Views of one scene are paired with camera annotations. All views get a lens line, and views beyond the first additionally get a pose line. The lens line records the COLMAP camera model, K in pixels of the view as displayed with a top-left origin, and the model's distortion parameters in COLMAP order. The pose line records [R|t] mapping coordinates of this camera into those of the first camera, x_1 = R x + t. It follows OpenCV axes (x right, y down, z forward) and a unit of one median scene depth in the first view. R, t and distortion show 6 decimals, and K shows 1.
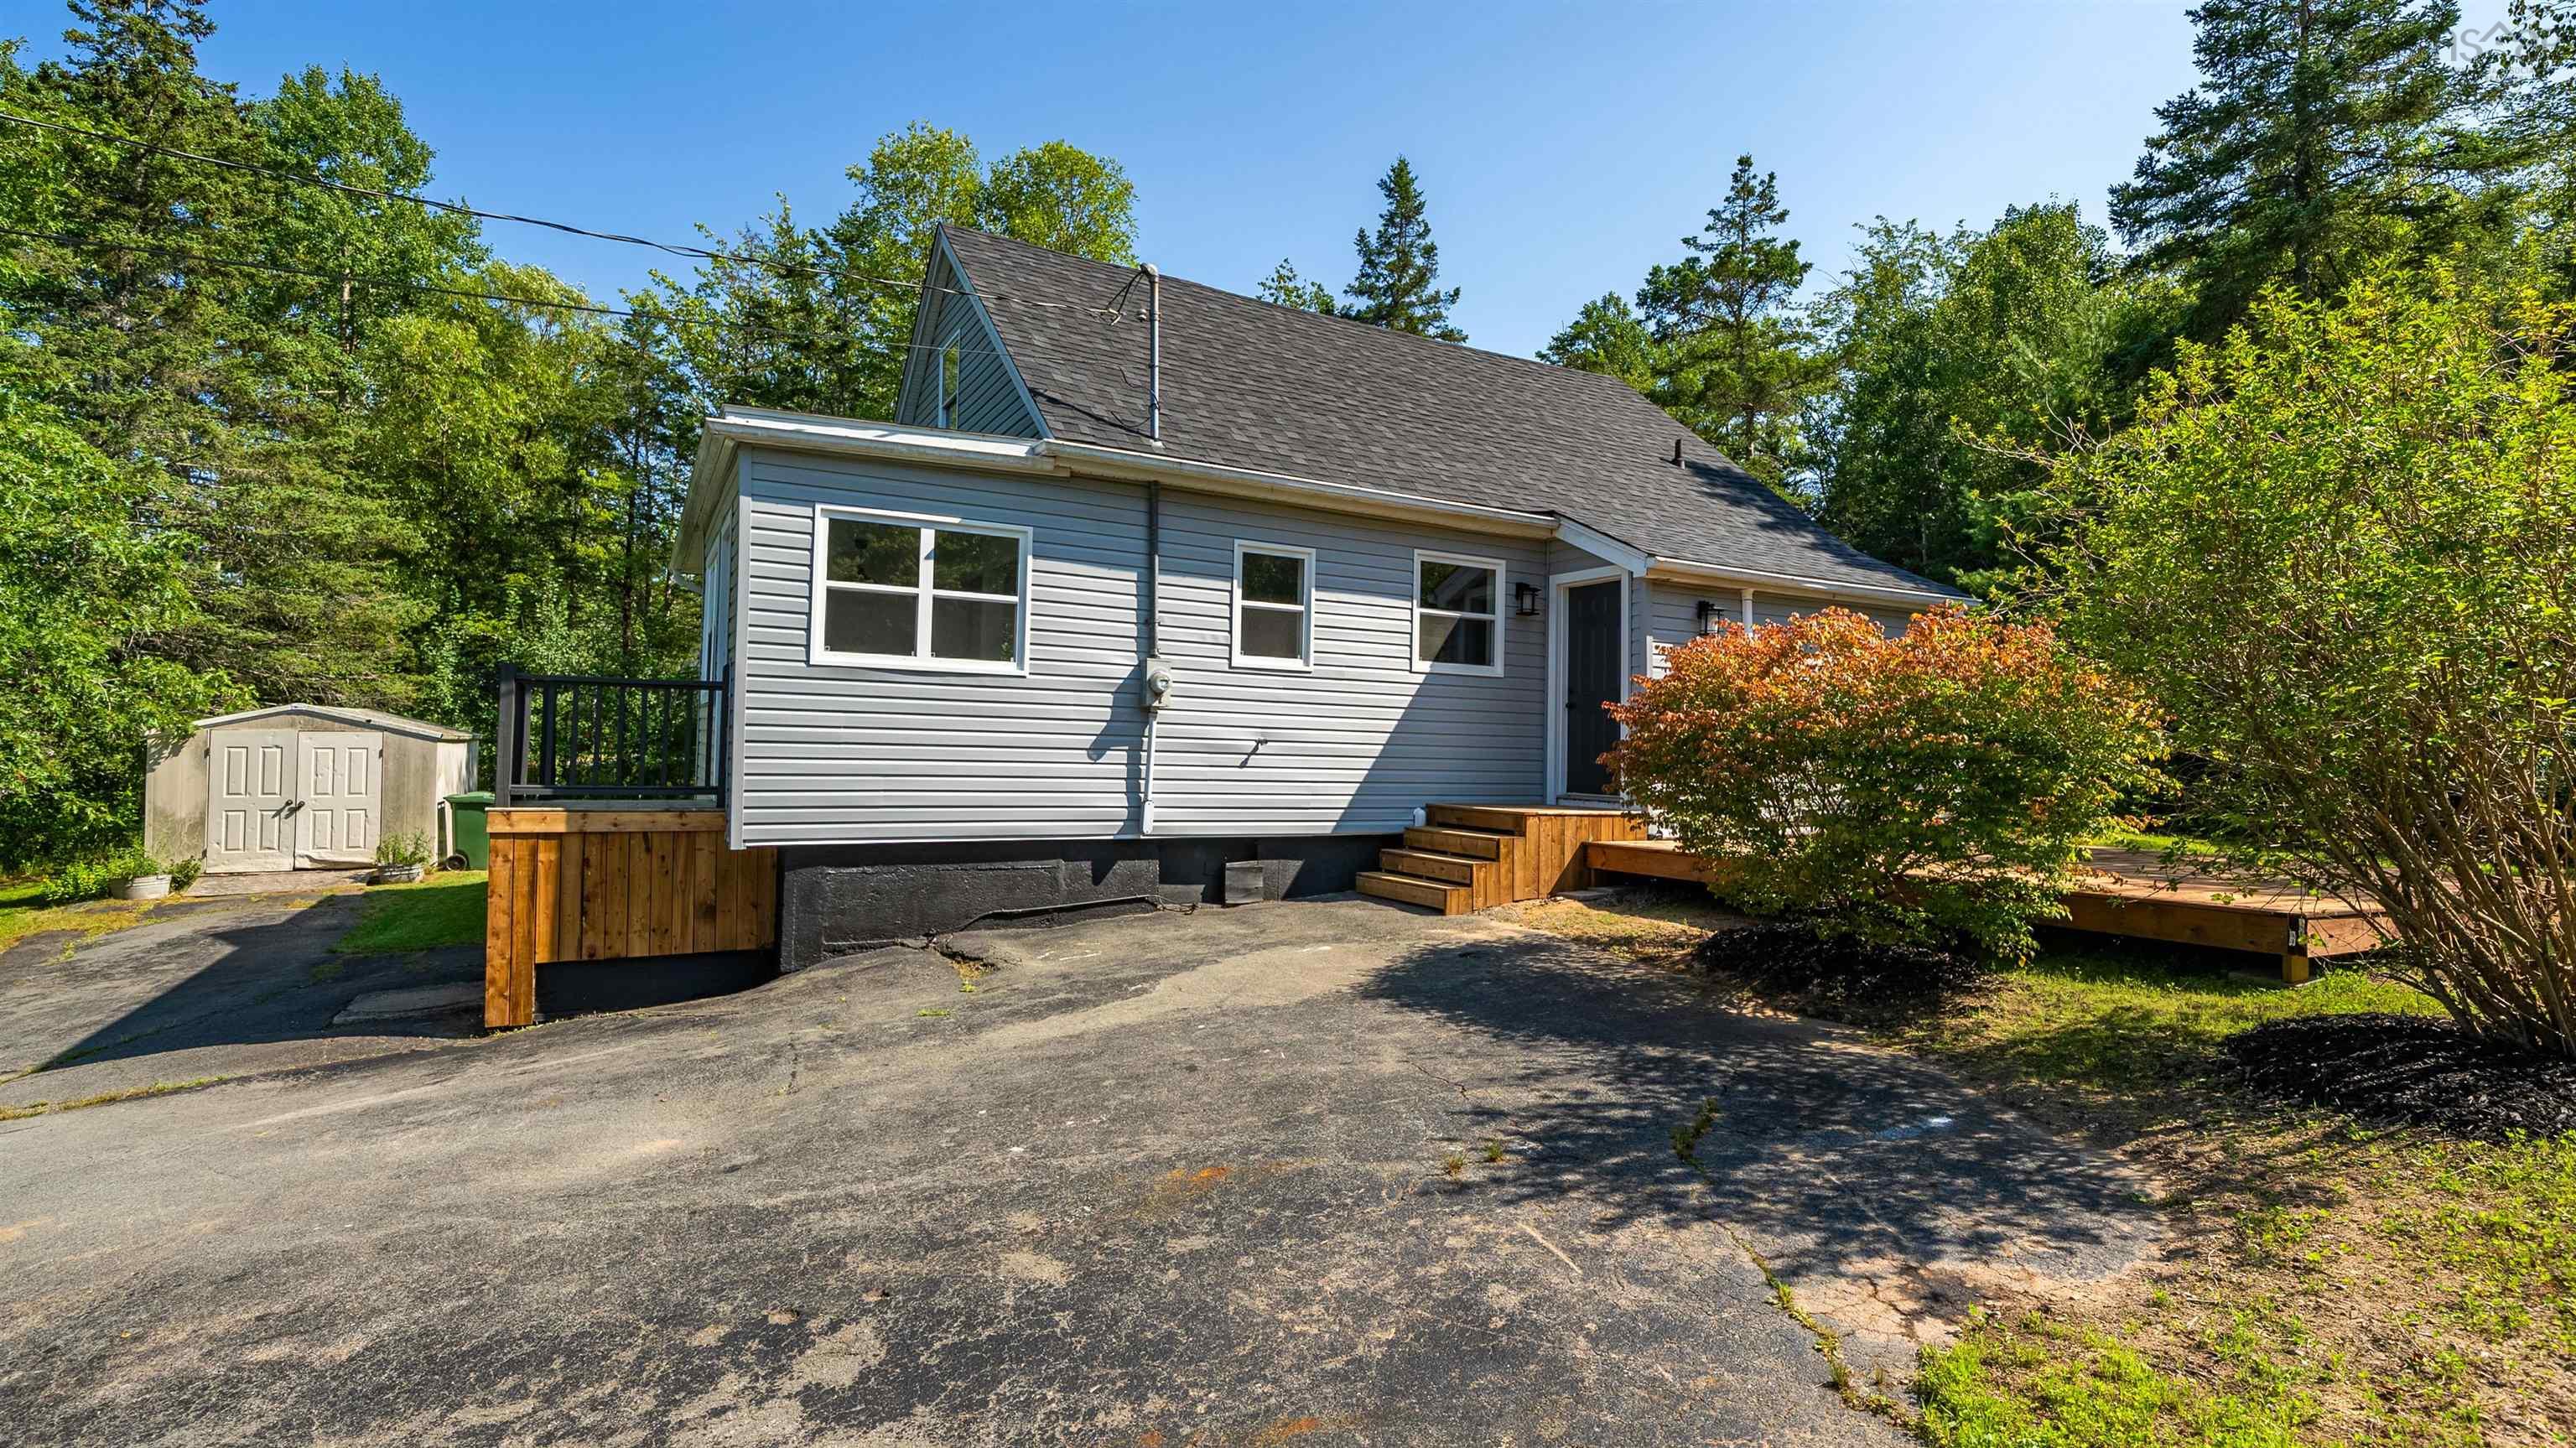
lens RADIAL K [[1246.3, 0, 1284.7], [0, 1246.3, 717.9], [0, 0, 1]] dist [0.000281, -0.000034]
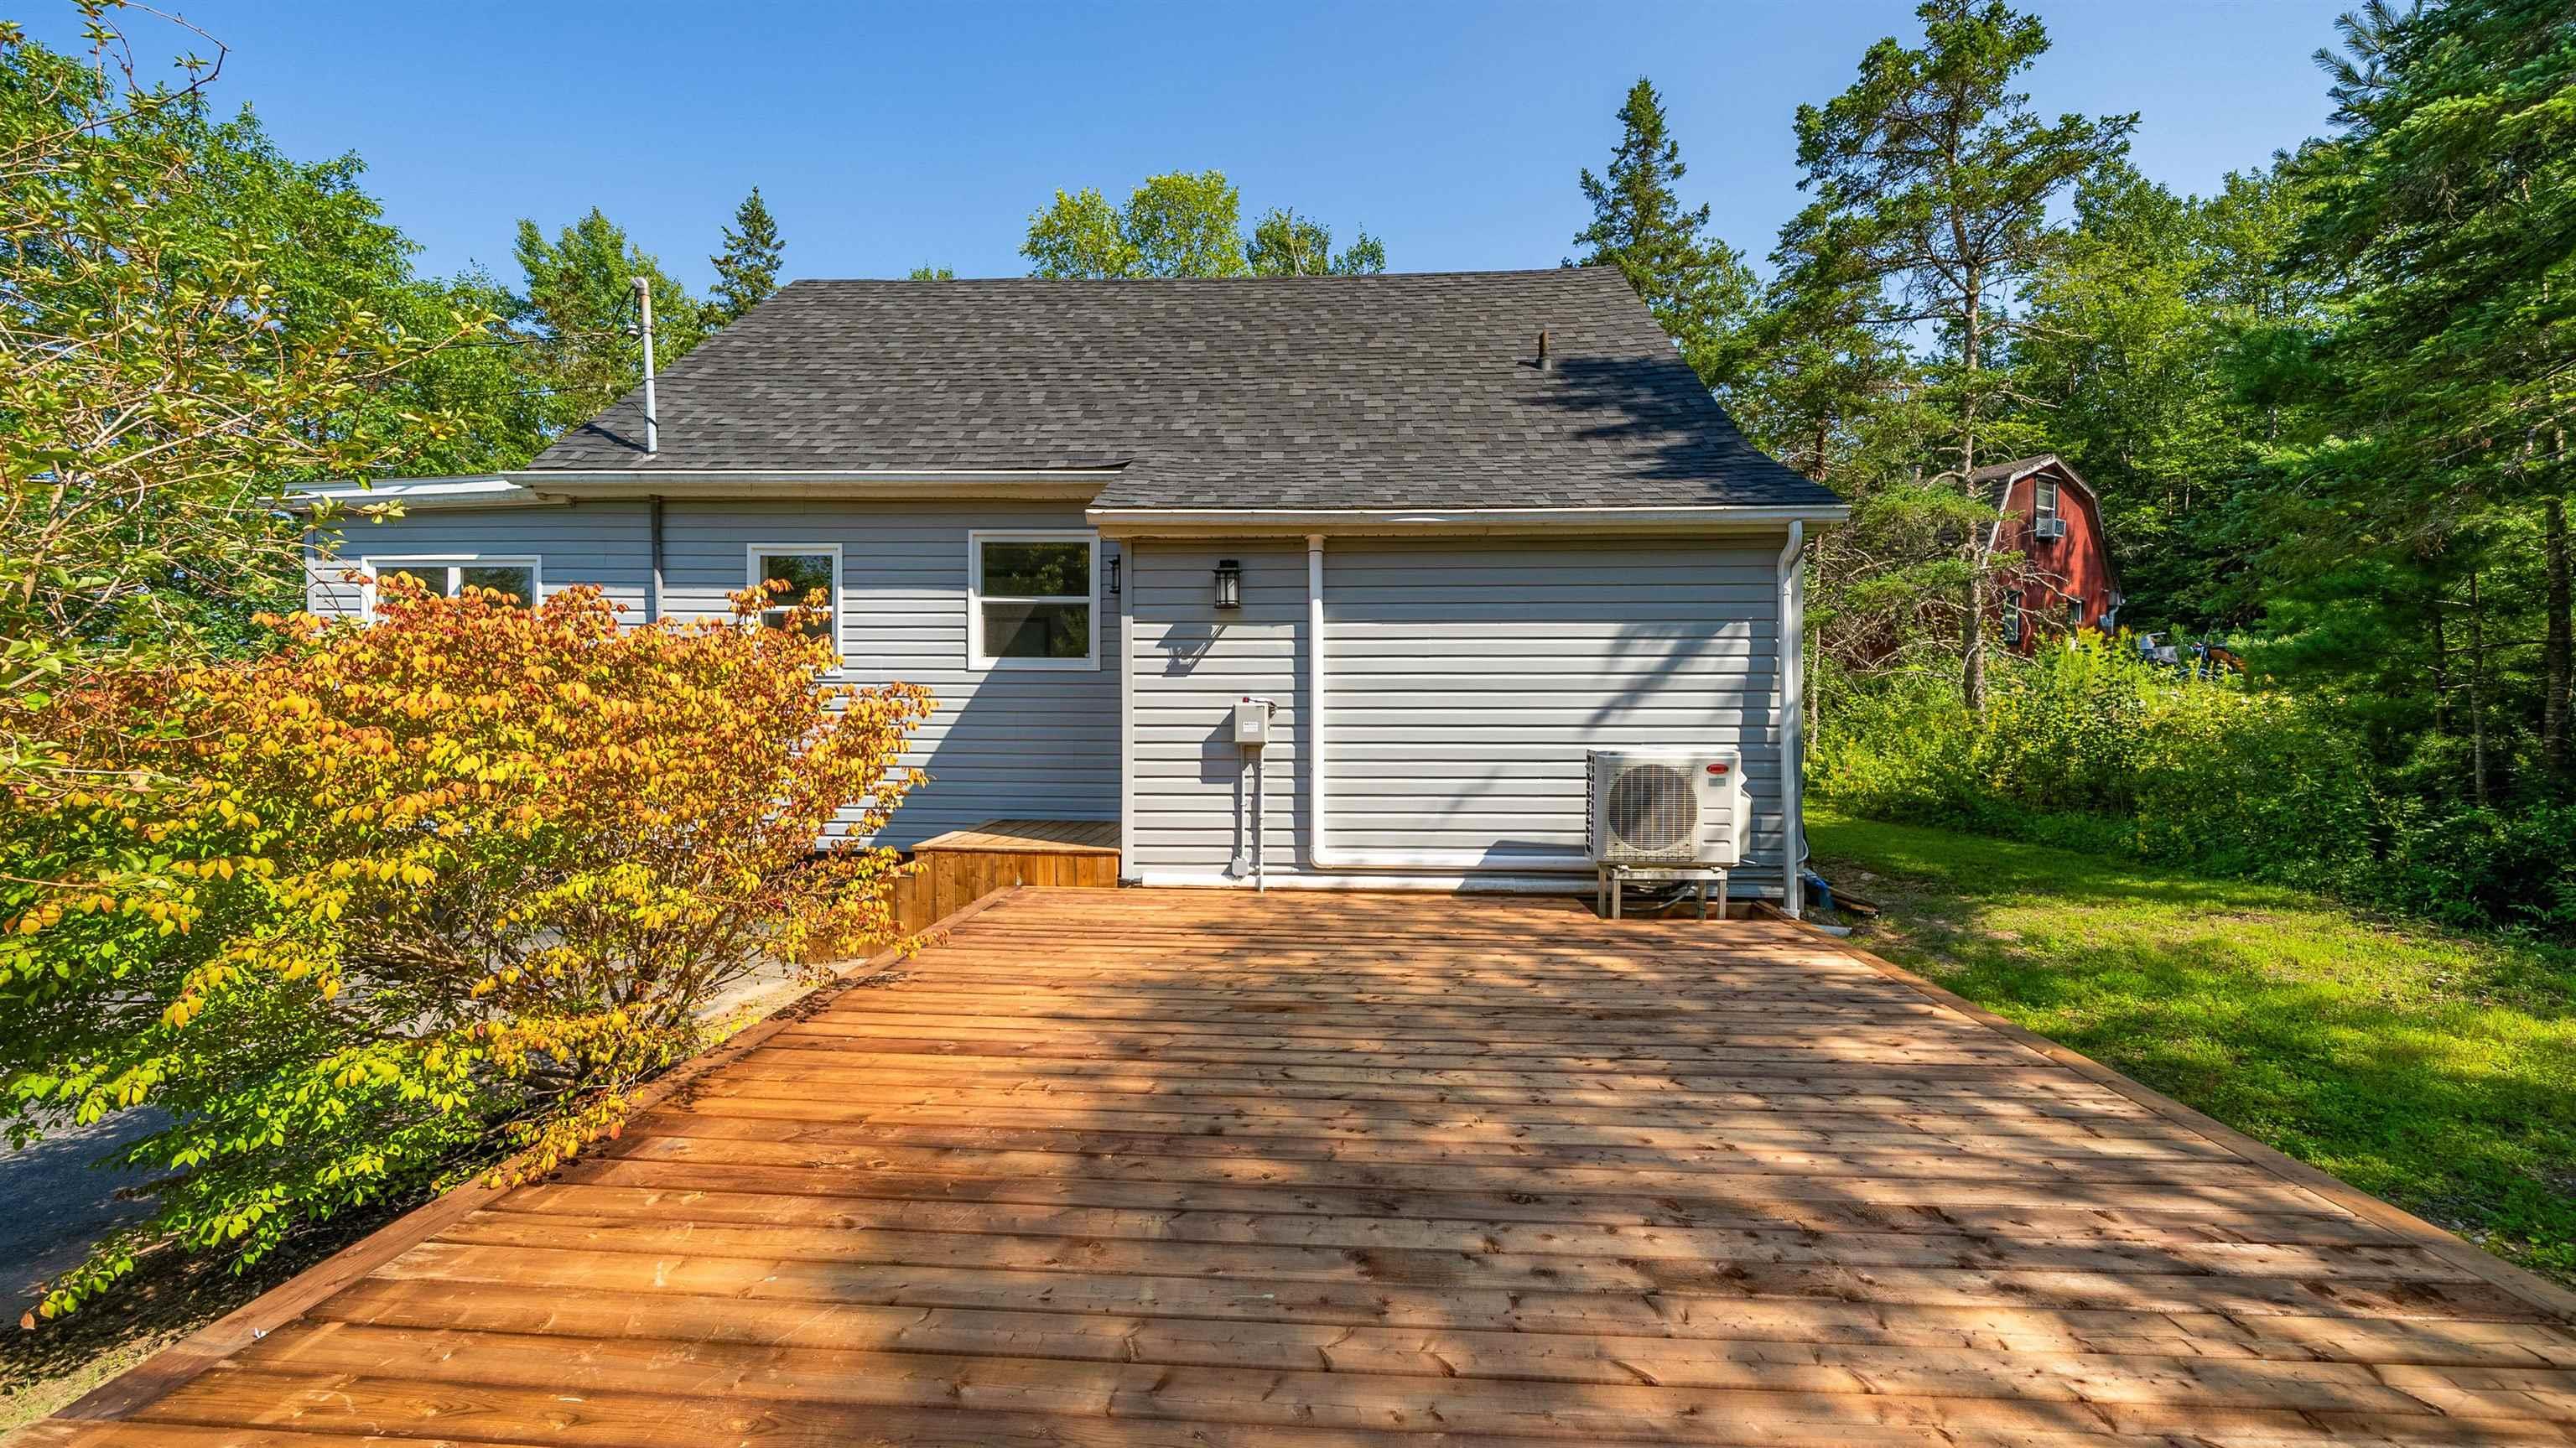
lens RADIAL K [[1022.0, 0, 1288.3], [0, 1022.0, 727.6], [0, 0, 1]] dist [-0.004421, -0.000151]
pose [[0.840632, -0.004288, -0.541590, 0.676842], [0.027752, 0.998996, 0.035167, -0.015484], [0.540896, -0.044593, 0.839907, 0.508173]]
